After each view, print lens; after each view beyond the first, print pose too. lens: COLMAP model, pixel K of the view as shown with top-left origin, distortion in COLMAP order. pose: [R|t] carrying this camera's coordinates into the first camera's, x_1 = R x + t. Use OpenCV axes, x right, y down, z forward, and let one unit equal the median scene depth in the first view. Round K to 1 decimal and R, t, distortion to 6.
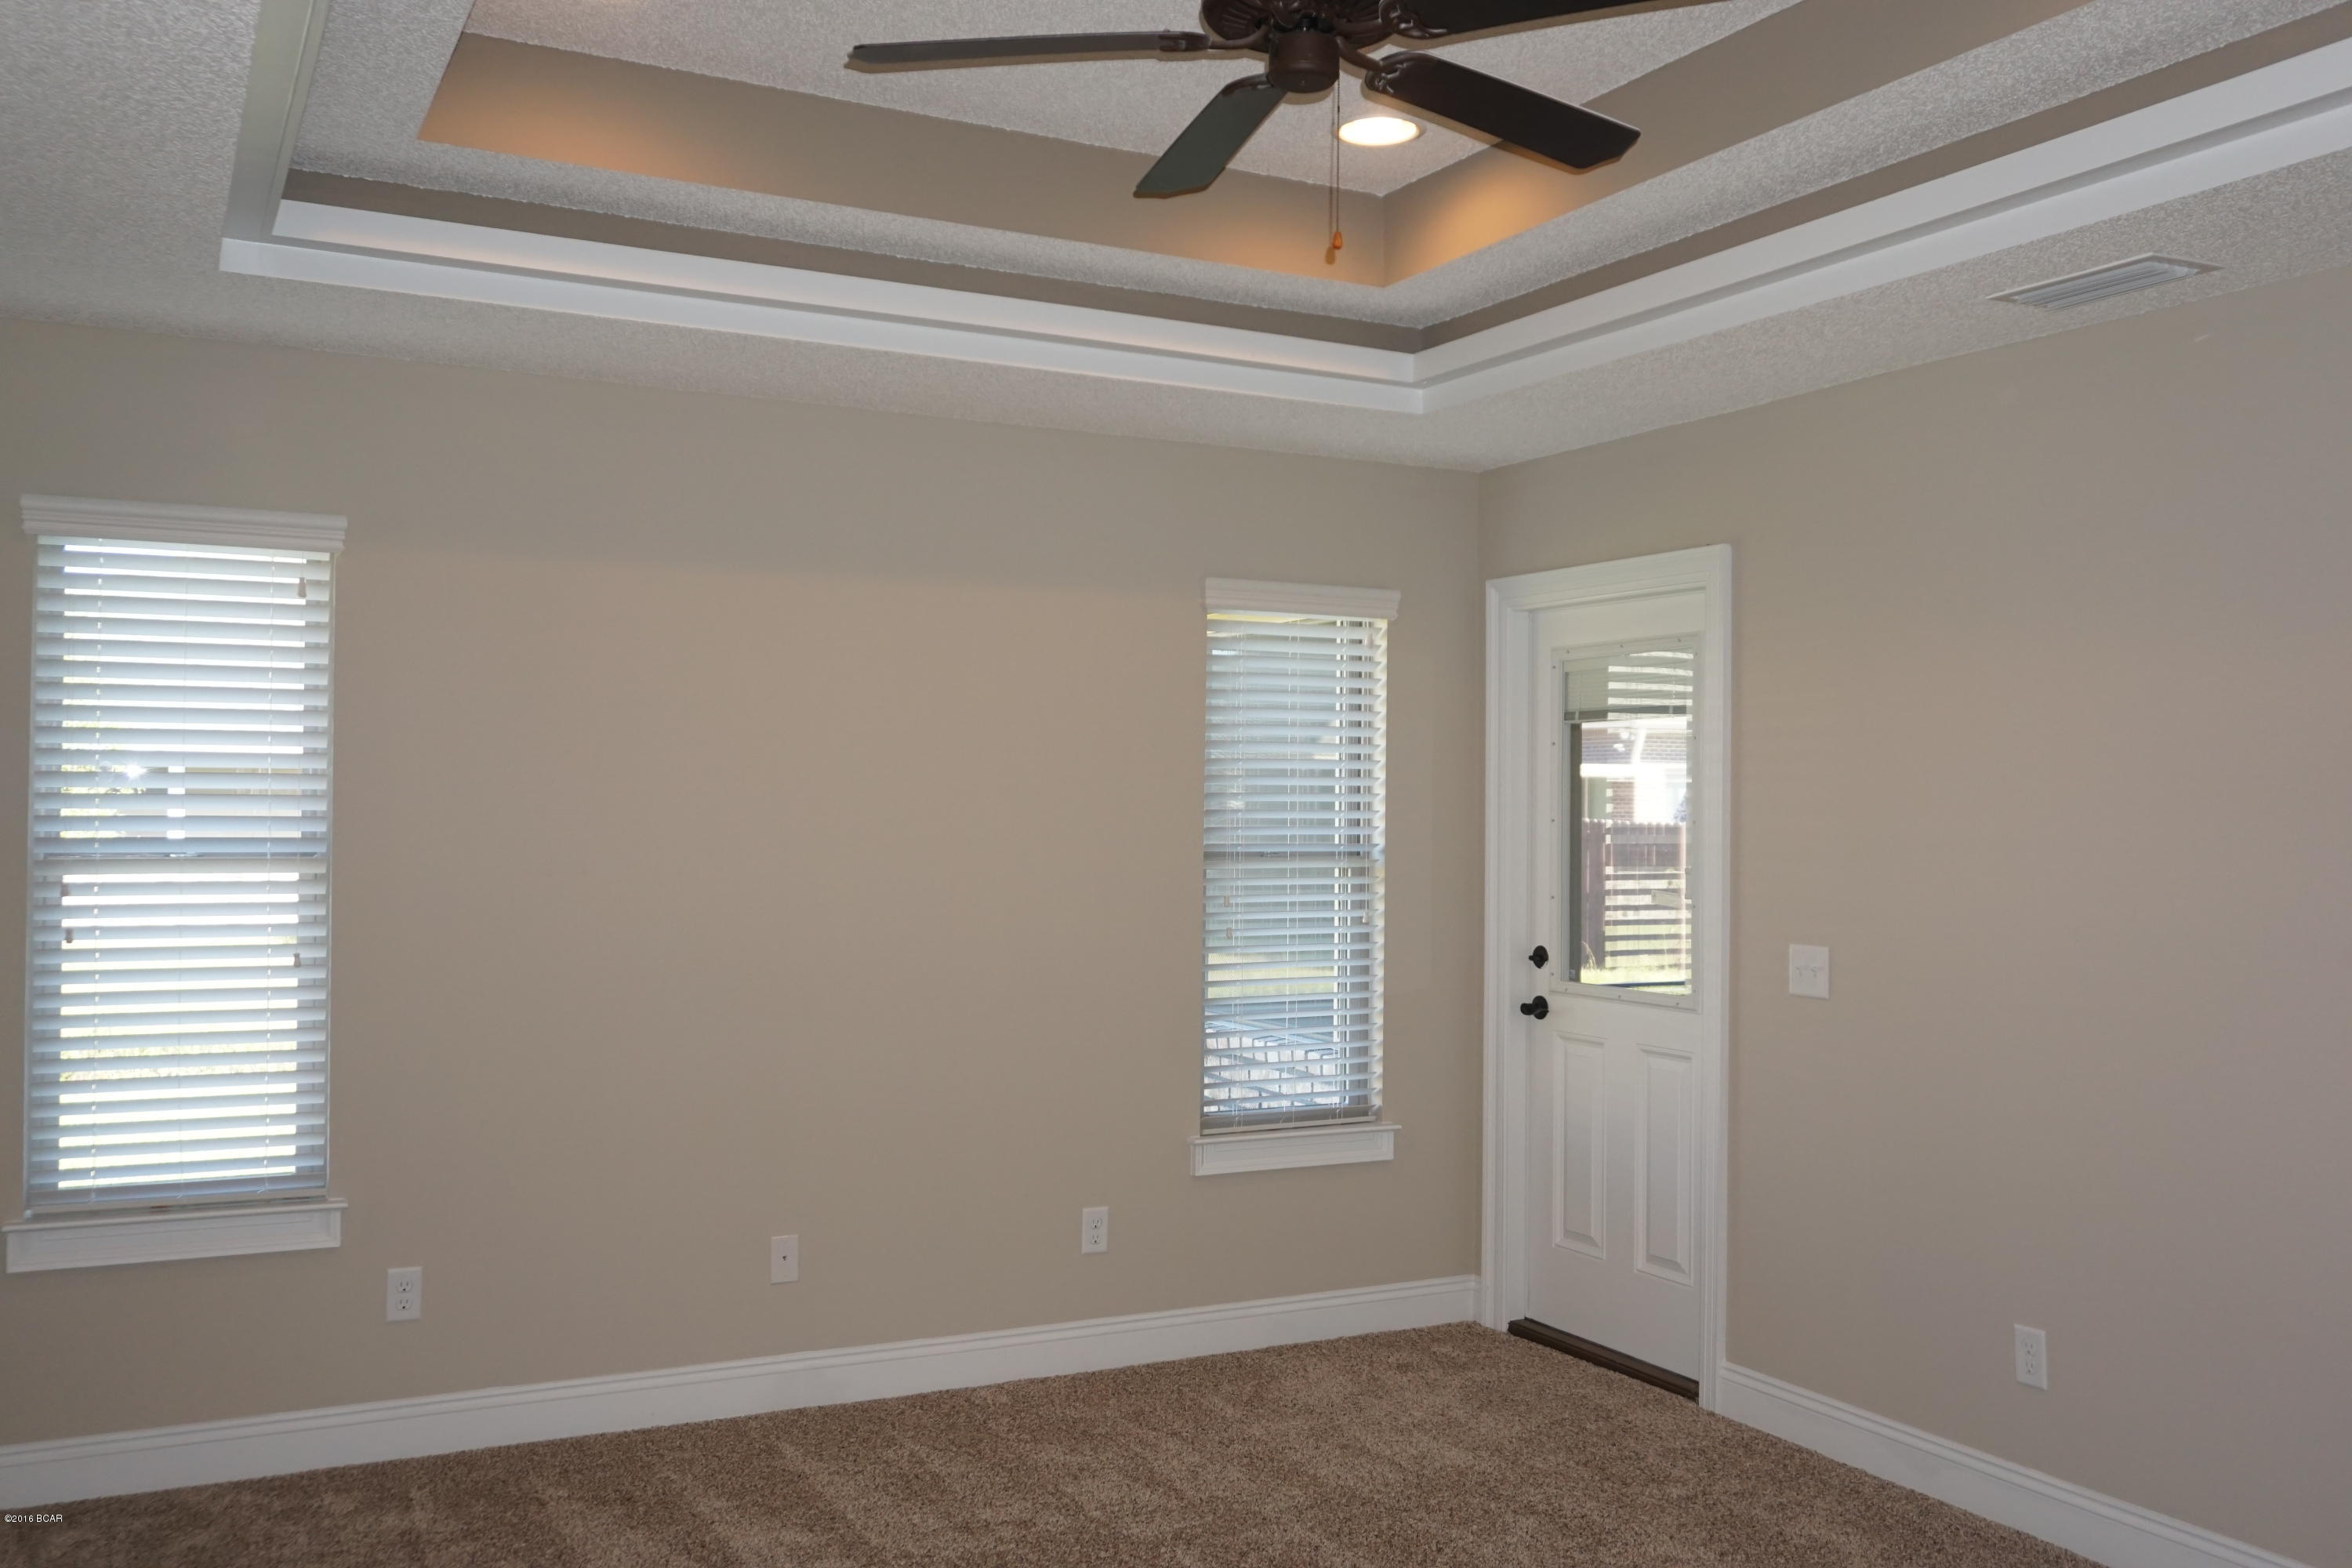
lens RADIAL K [[2032.3, 0, 1176.0], [0, 2032.3, 784.0], [0, 0, 1]] dist [-0.004497, -0.002527]
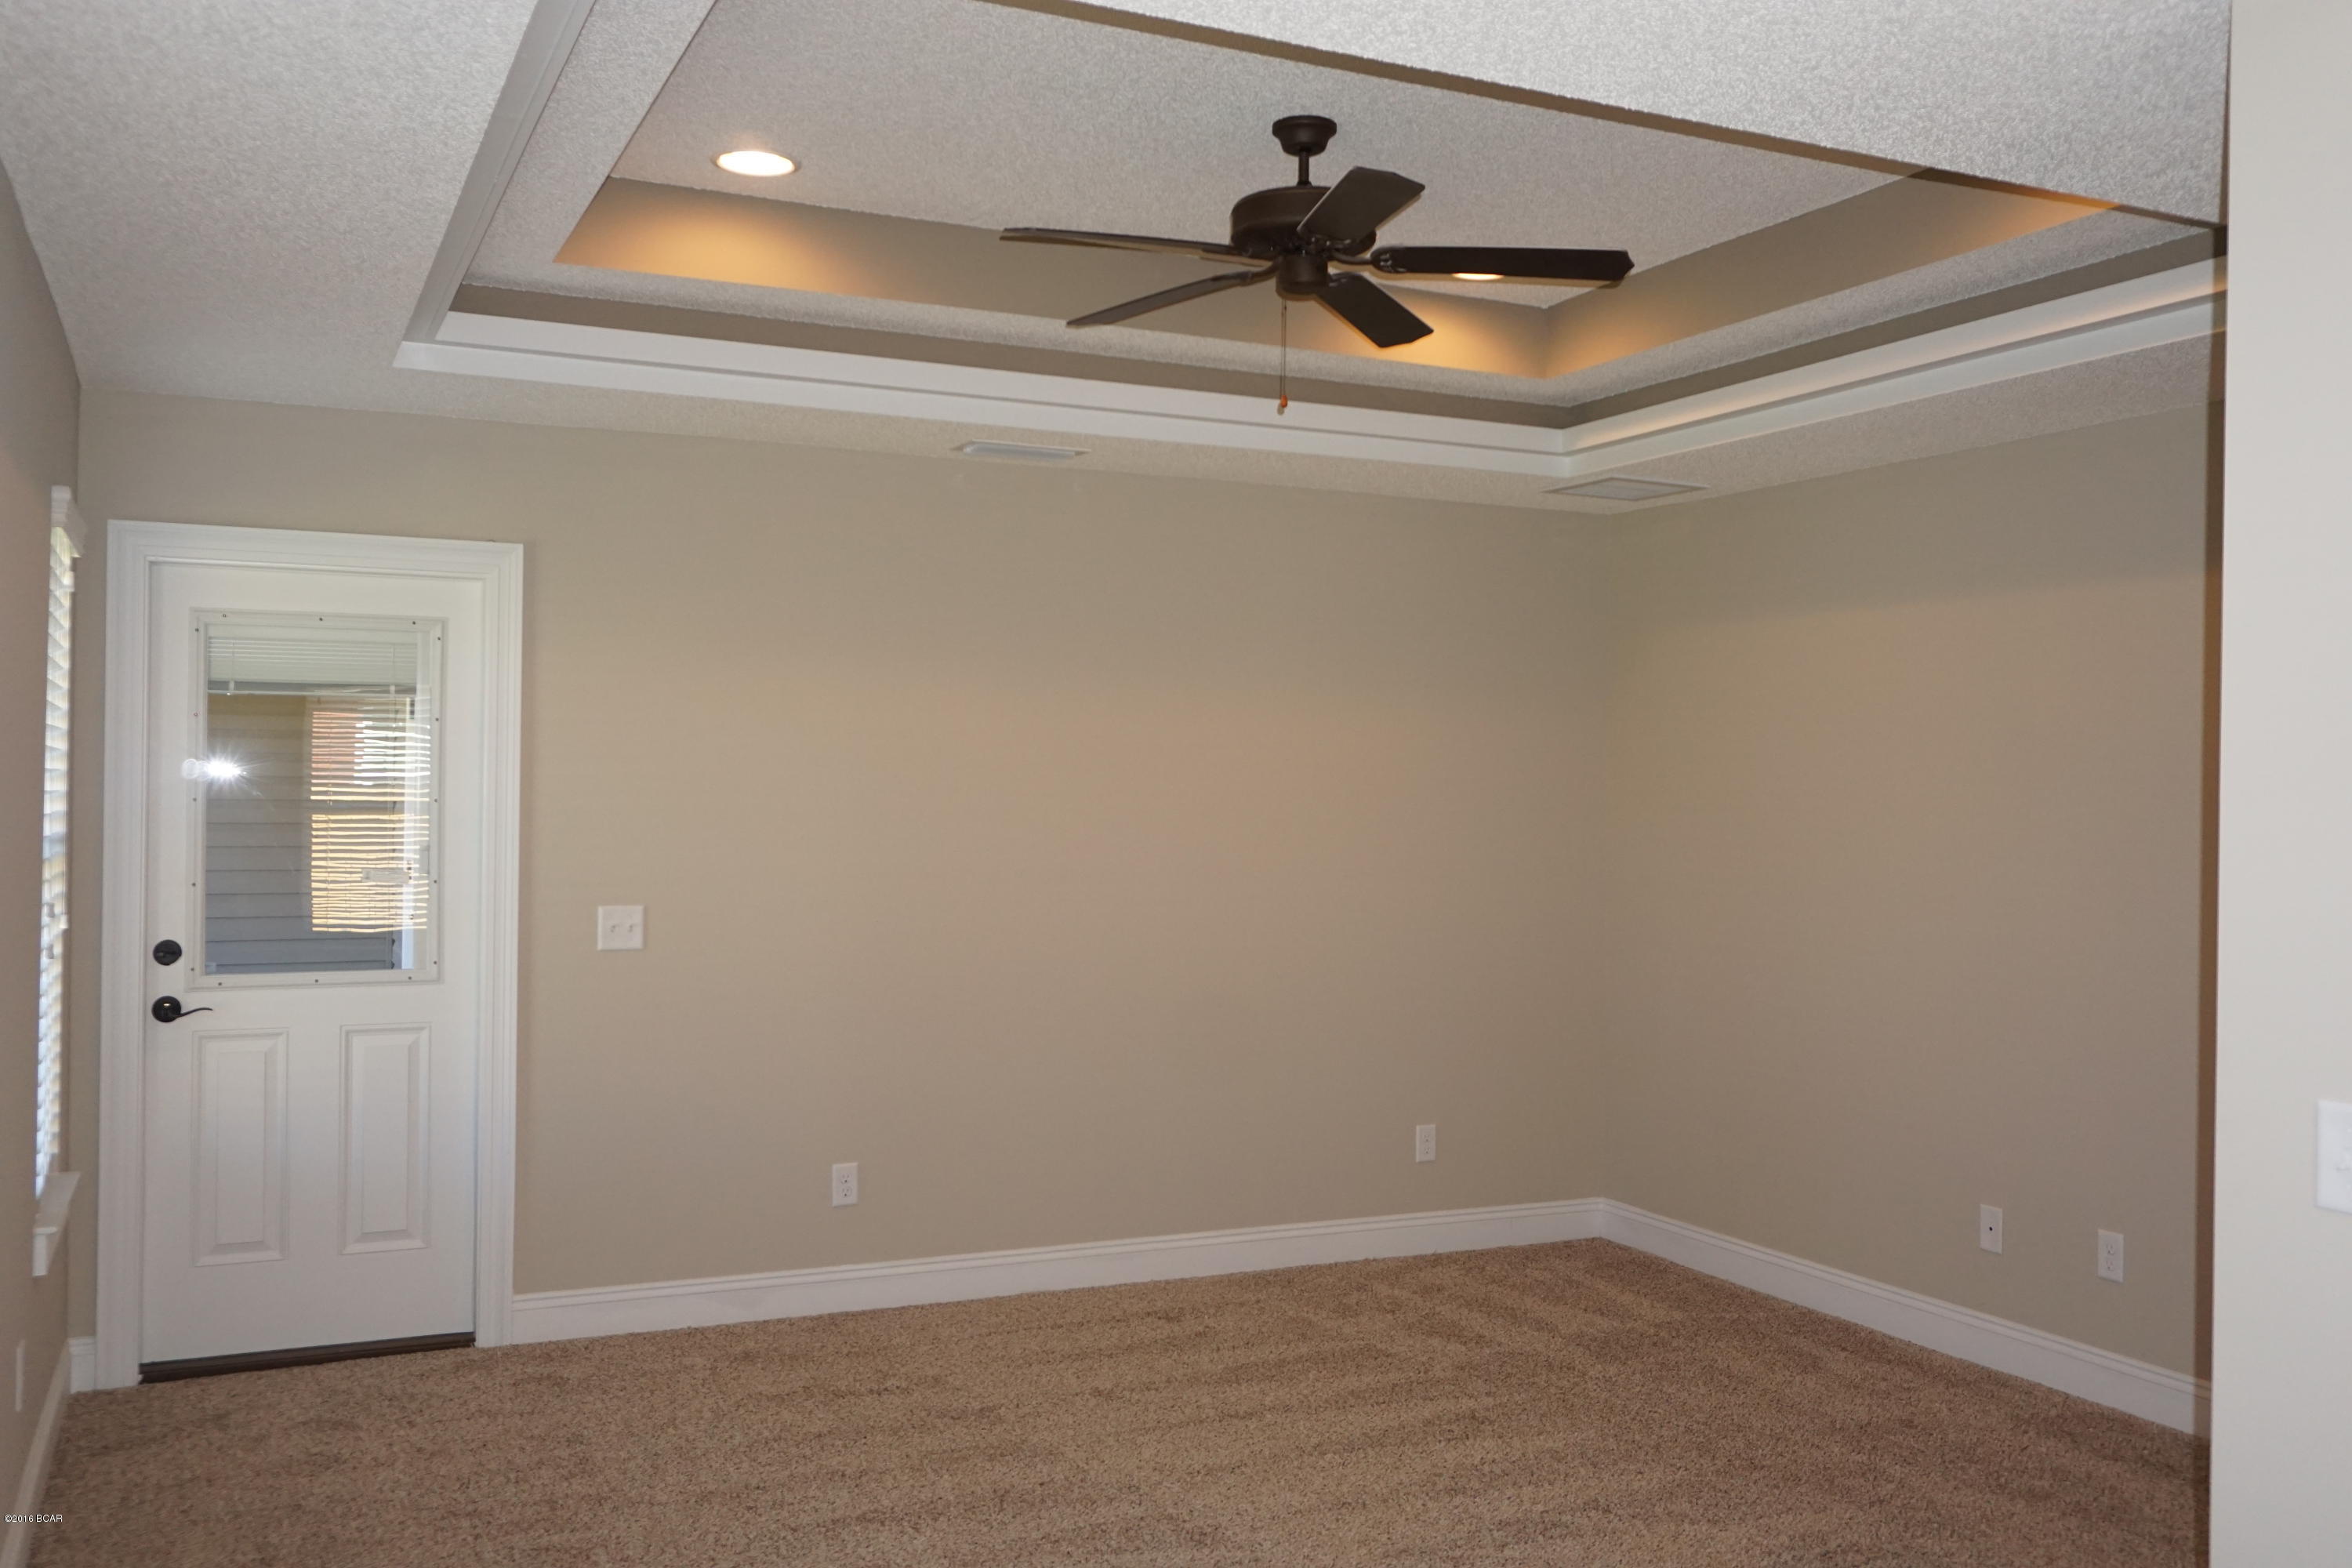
lens RADIAL K [[2032.3, 0, 1176.0], [0, 2032.3, 784.0], [0, 0, 1]] dist [-0.004497, -0.002527]
pose [[0.046137, -0.006135, 0.998916, -0.784795], [-0.022471, 0.999722, 0.007178, -0.005946], [-0.998682, -0.022777, 0.045986, 0.589077]]
